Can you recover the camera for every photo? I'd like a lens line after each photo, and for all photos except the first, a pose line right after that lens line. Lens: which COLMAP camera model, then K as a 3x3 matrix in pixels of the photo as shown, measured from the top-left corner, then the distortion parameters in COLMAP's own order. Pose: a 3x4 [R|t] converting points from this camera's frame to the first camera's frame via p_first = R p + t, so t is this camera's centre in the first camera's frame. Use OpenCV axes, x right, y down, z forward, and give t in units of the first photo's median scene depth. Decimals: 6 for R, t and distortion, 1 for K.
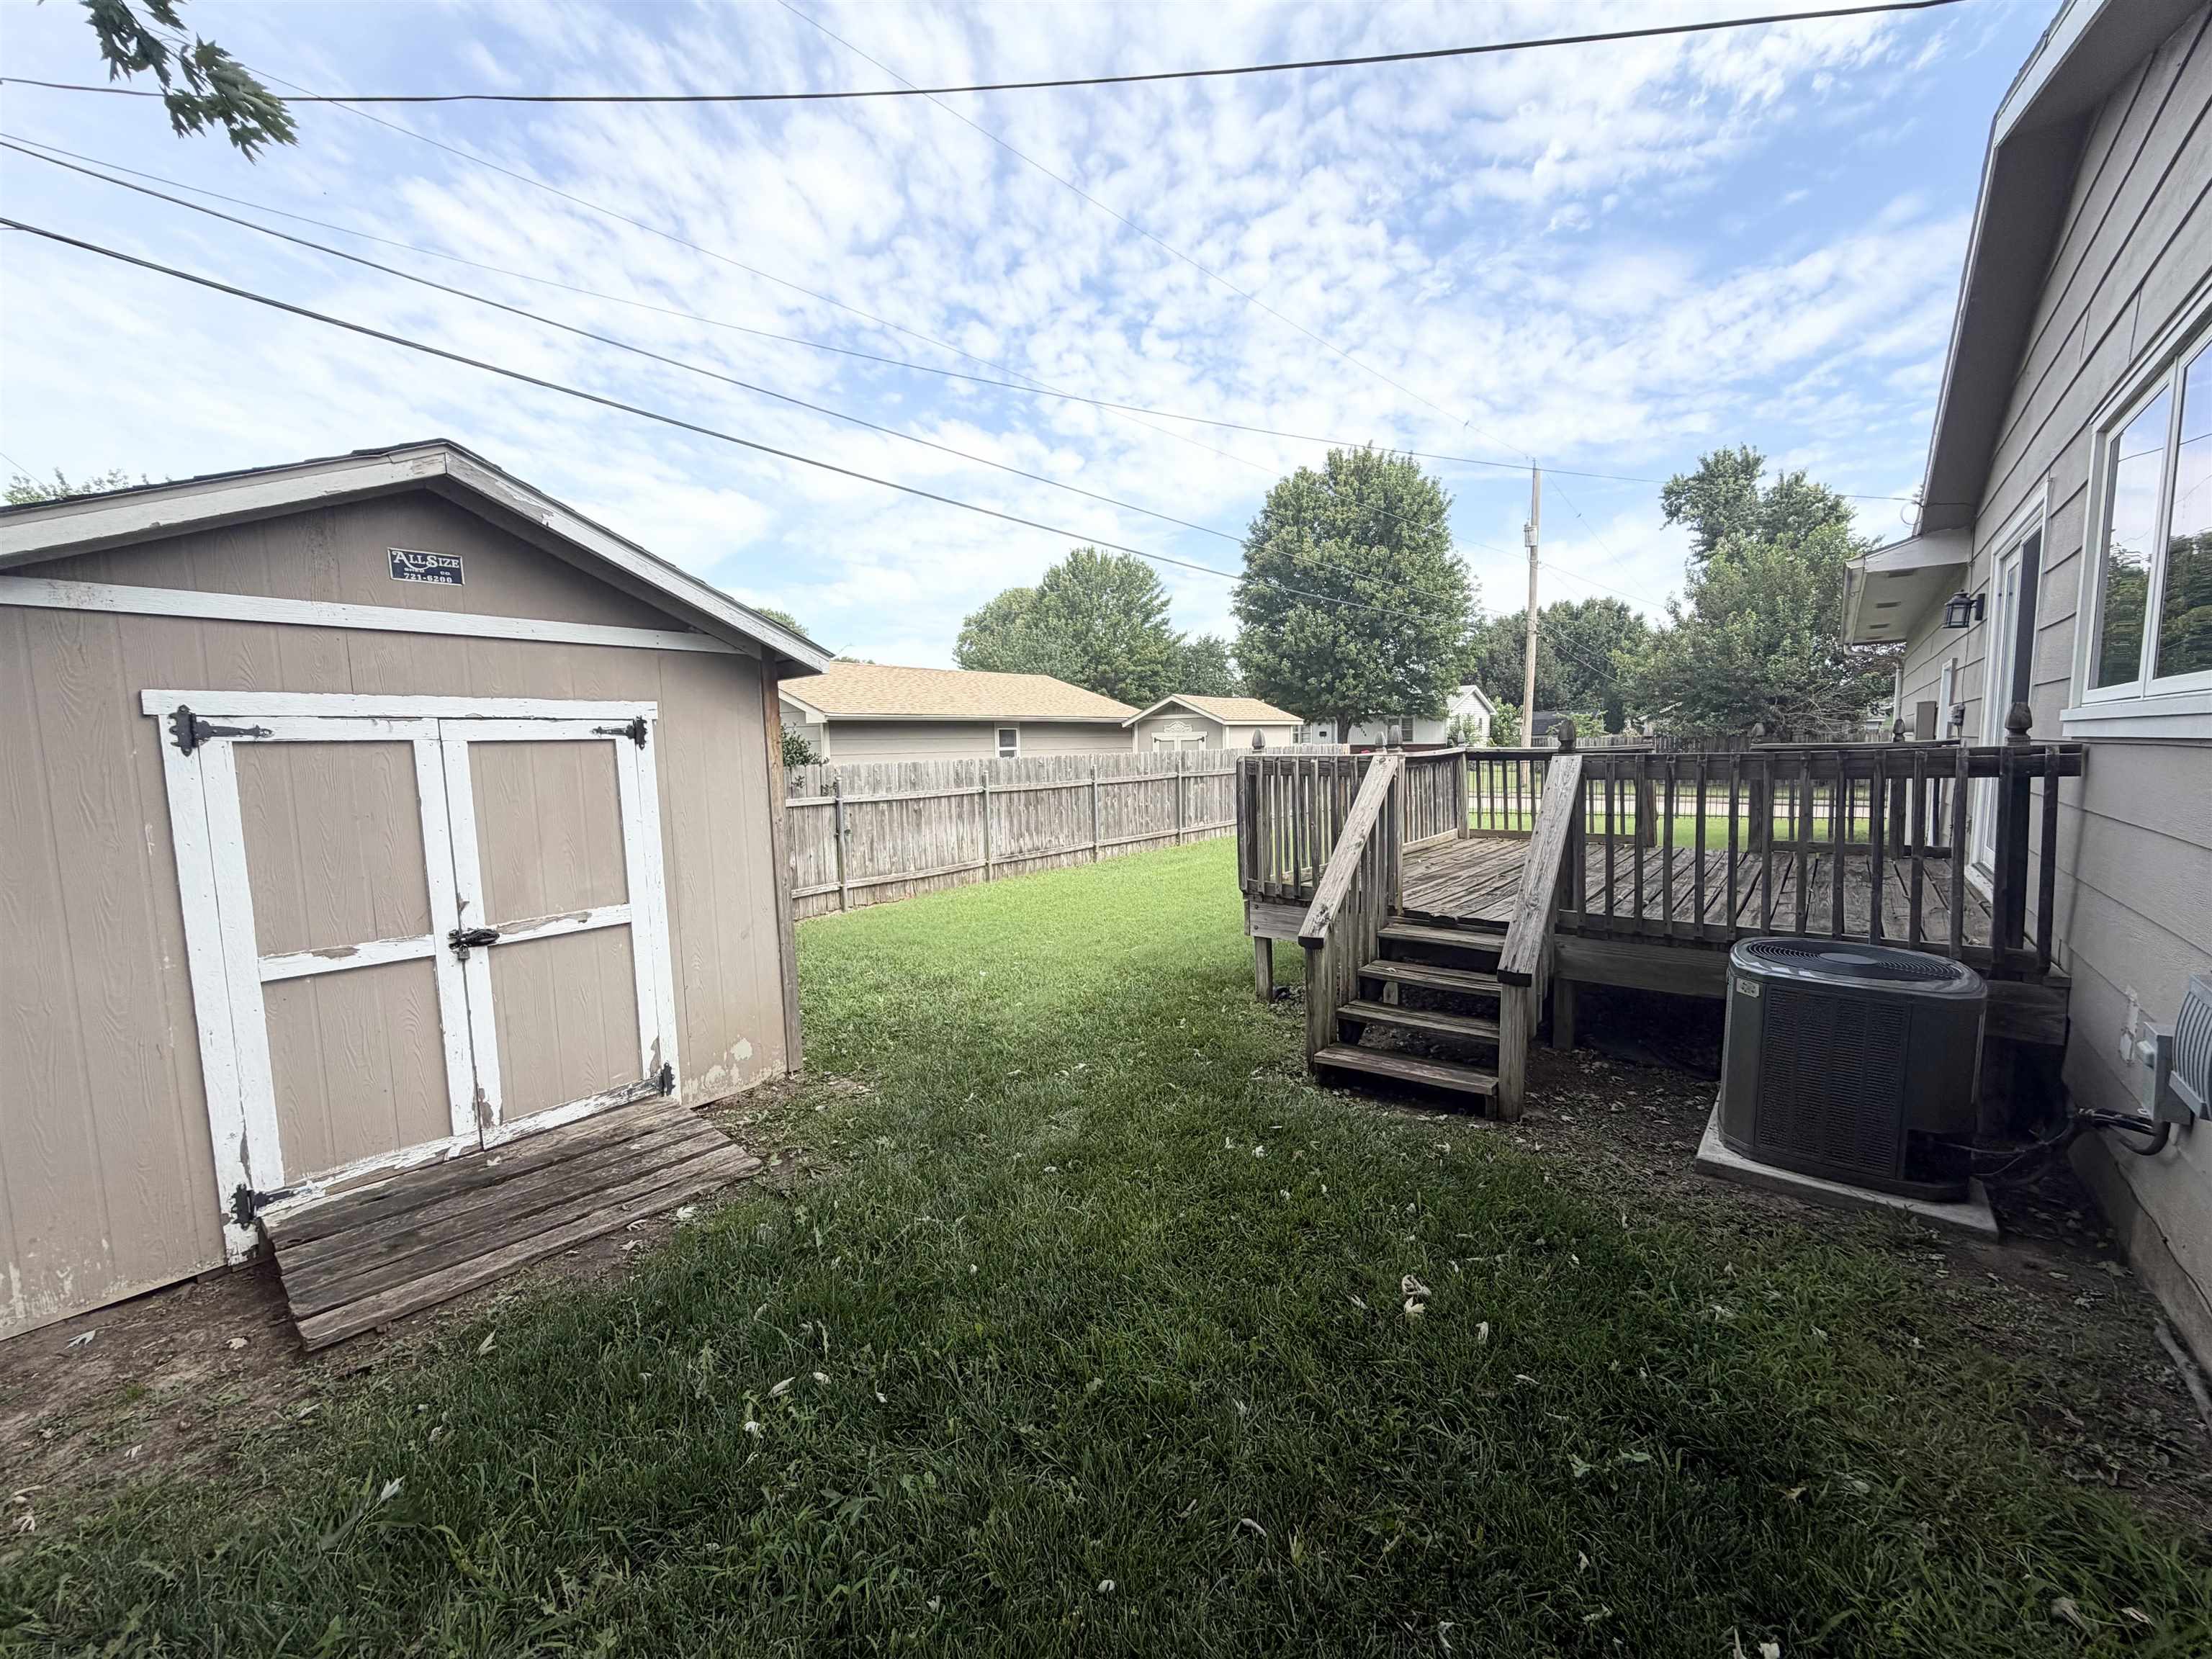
lens RADIAL K [[882.1, 0, 1106.0], [0, 882.1, 829.5], [0, 0, 1]] dist [0.007162, -0.000113]
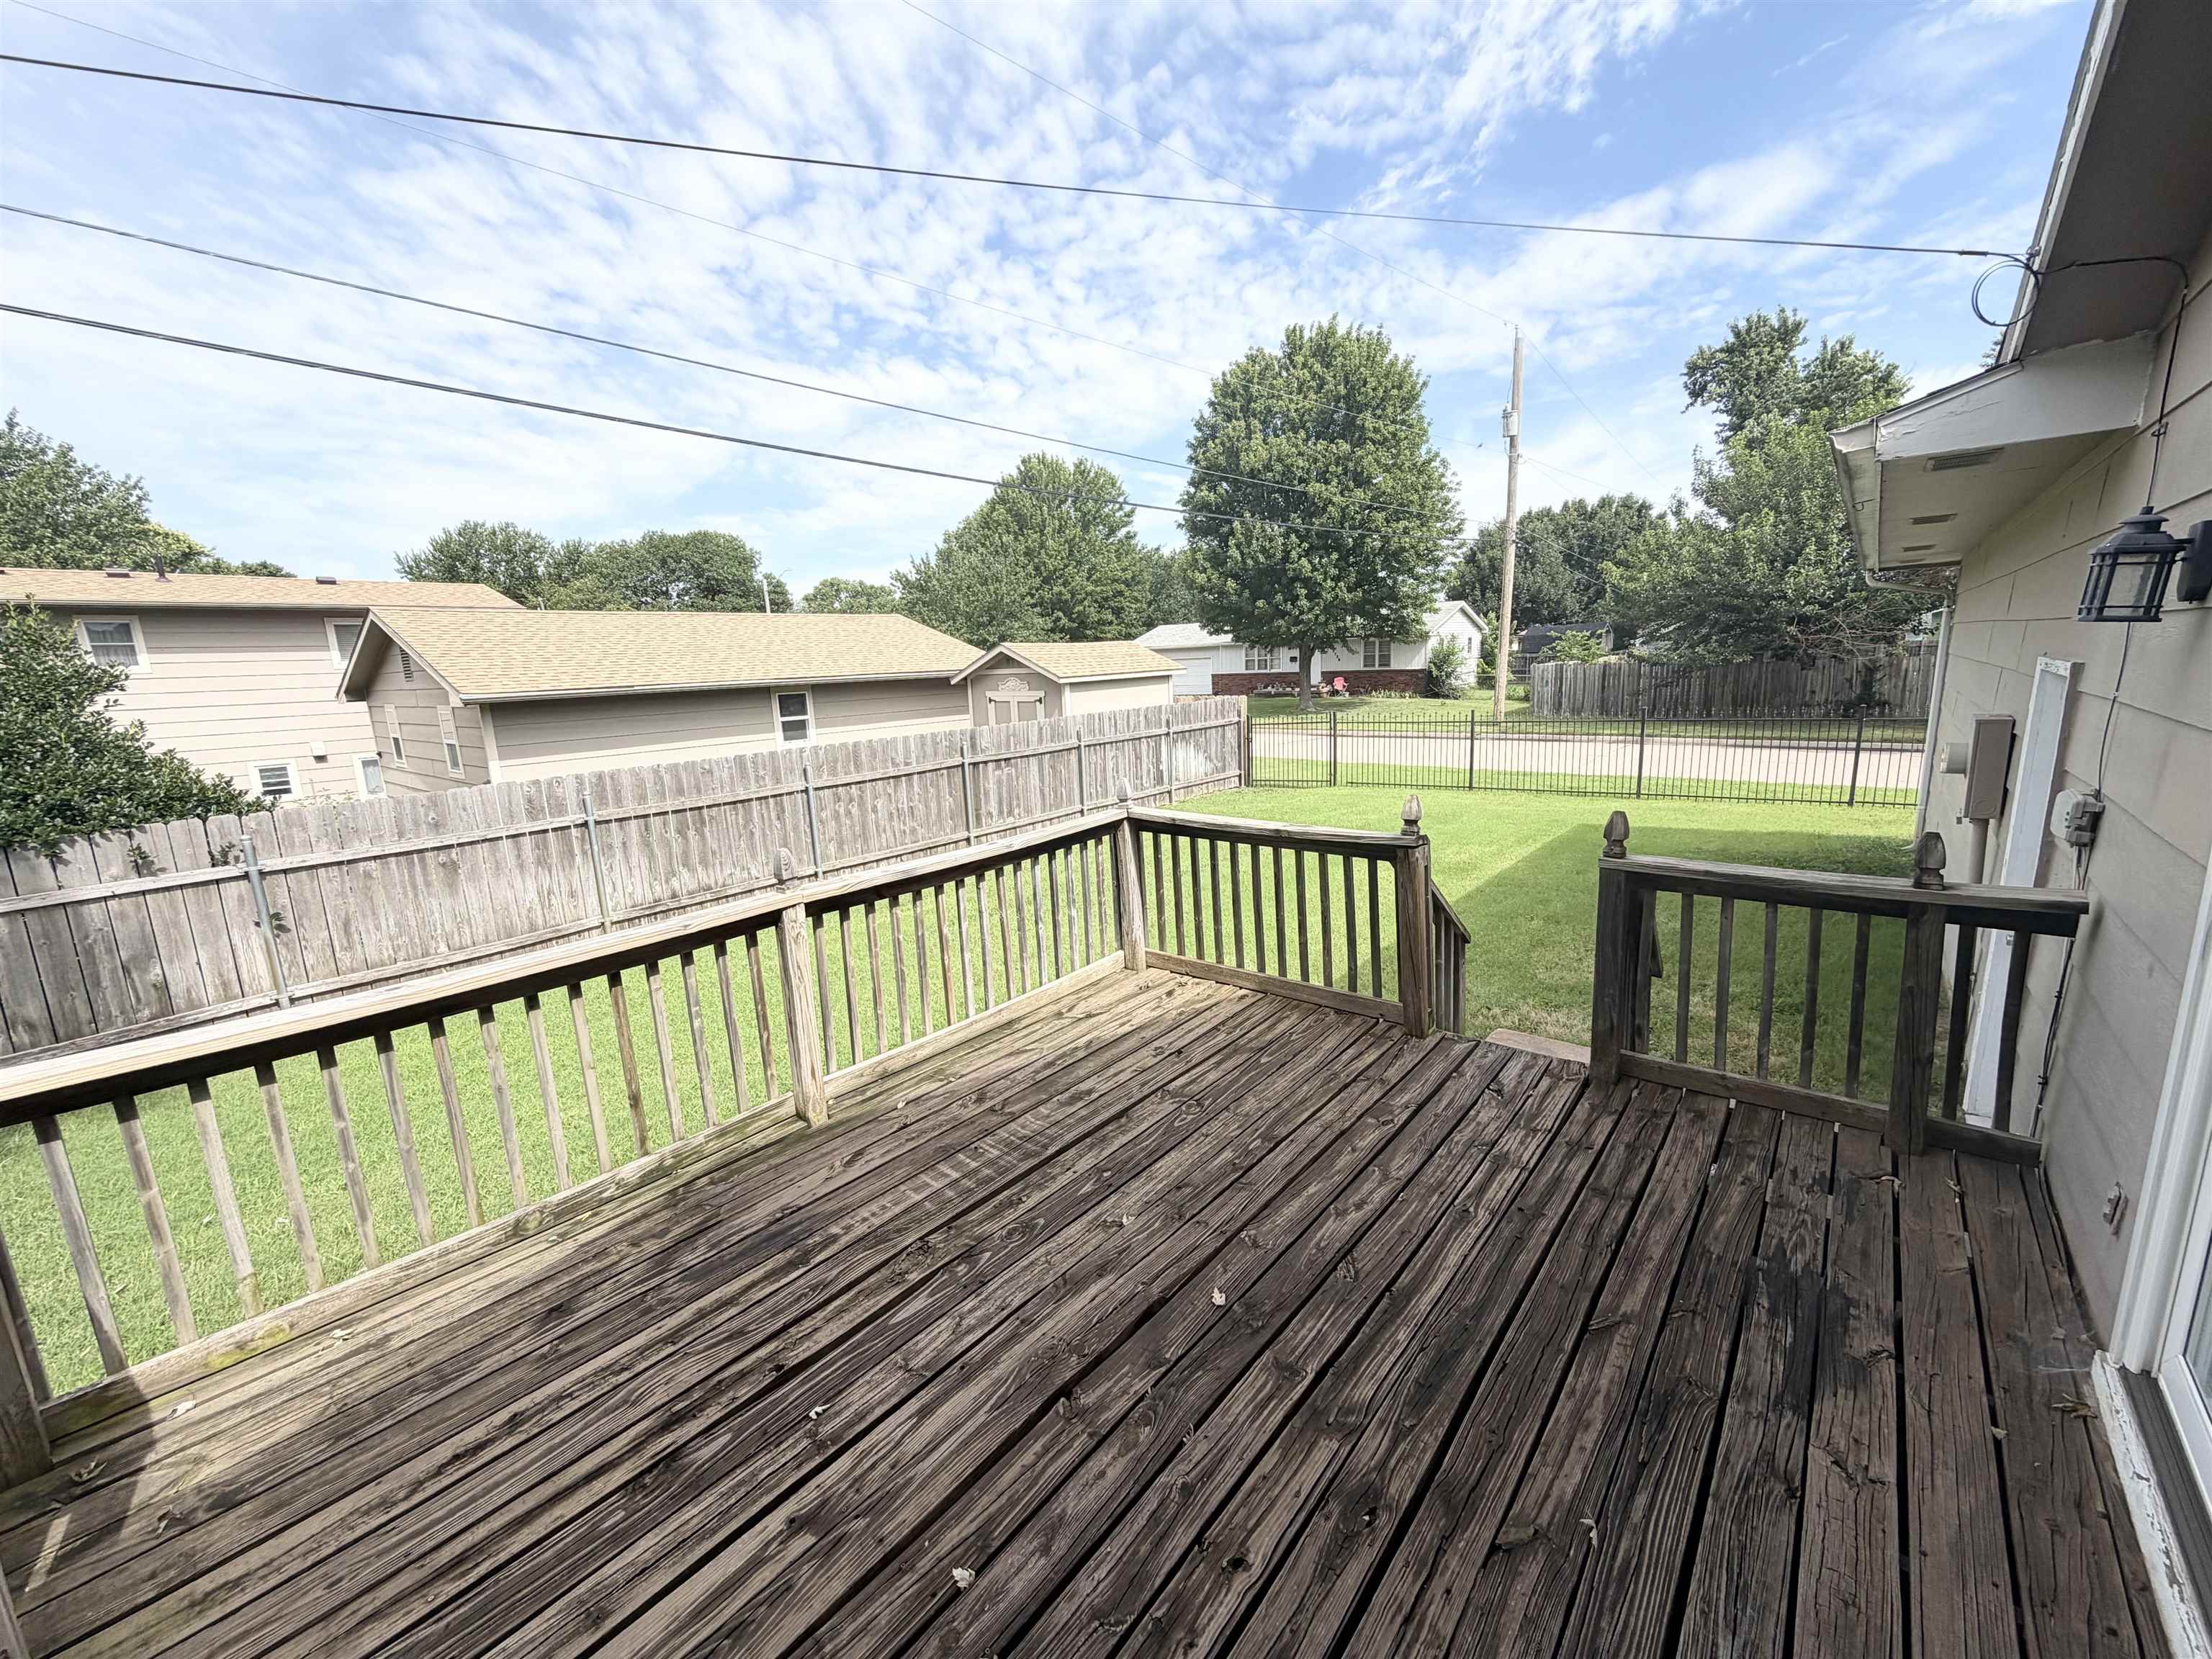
lens RADIAL K [[877.1, 0, 1106.0], [0, 877.1, 829.5], [0, 0, 1]] dist [-0.001745, -0.000088]
pose [[0.999412, -0.018006, -0.029181, 0.098094], [0.020736, 0.995154, 0.096114, -0.031947], [0.027309, -0.096662, 0.994943, 0.110002]]
